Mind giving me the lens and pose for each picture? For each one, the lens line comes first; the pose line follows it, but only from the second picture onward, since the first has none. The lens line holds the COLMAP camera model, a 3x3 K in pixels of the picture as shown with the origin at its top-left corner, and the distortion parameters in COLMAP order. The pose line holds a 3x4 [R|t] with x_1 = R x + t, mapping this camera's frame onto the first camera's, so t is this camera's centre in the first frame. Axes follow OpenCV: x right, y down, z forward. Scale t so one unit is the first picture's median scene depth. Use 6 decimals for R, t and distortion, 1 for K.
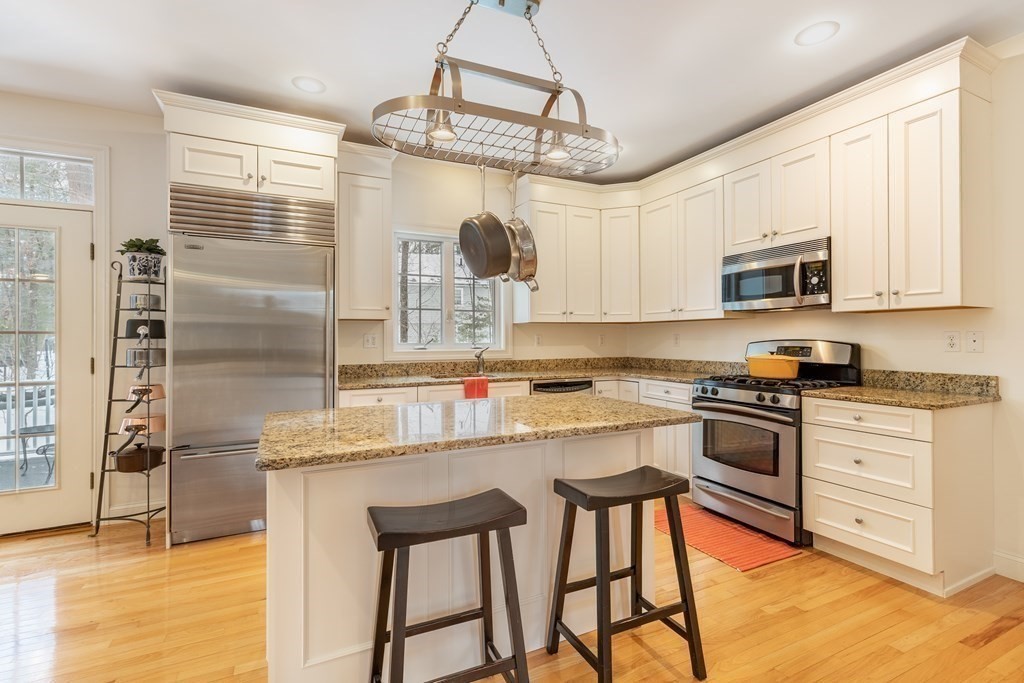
lens RADIAL K [[473.4, 0, 522.0], [0, 473.4, 336.6], [0, 0, 1]] dist [-0.000588, 0.000235]
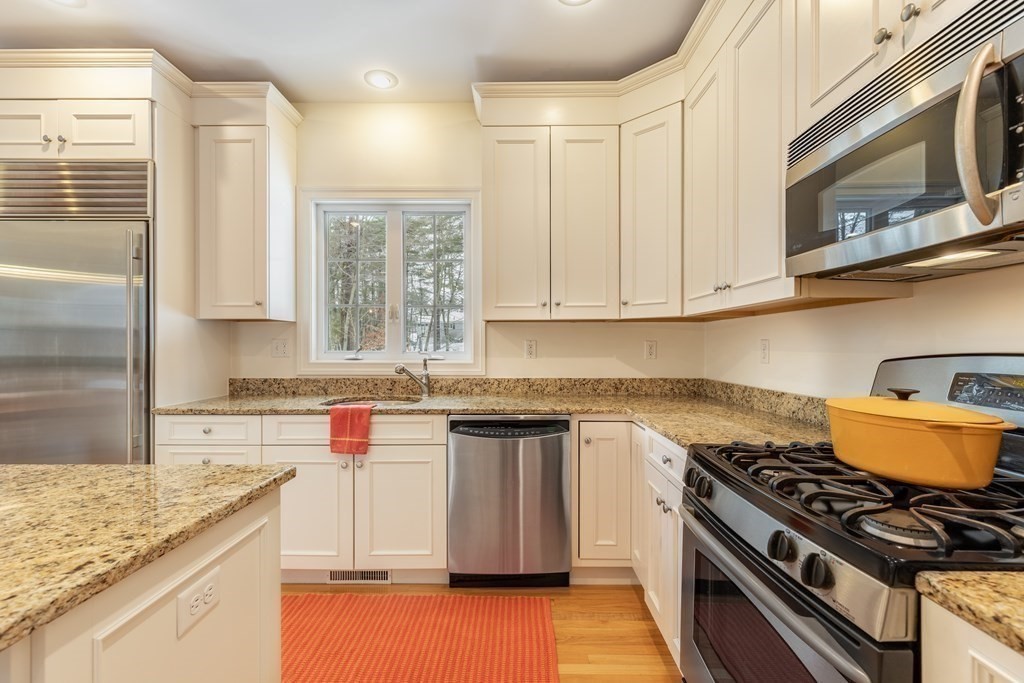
lens RADIAL K [[473.4, 0, 506.8], [0, 473.4, 346.4], [0, 0, 1]] dist [-0.000588, 0.000235]
pose [[0.889941, 0.005287, -0.456046, 0.362736], [-0.003204, 0.999981, 0.005341, 0.001463], [0.456065, -0.003292, 0.889940, 0.491685]]
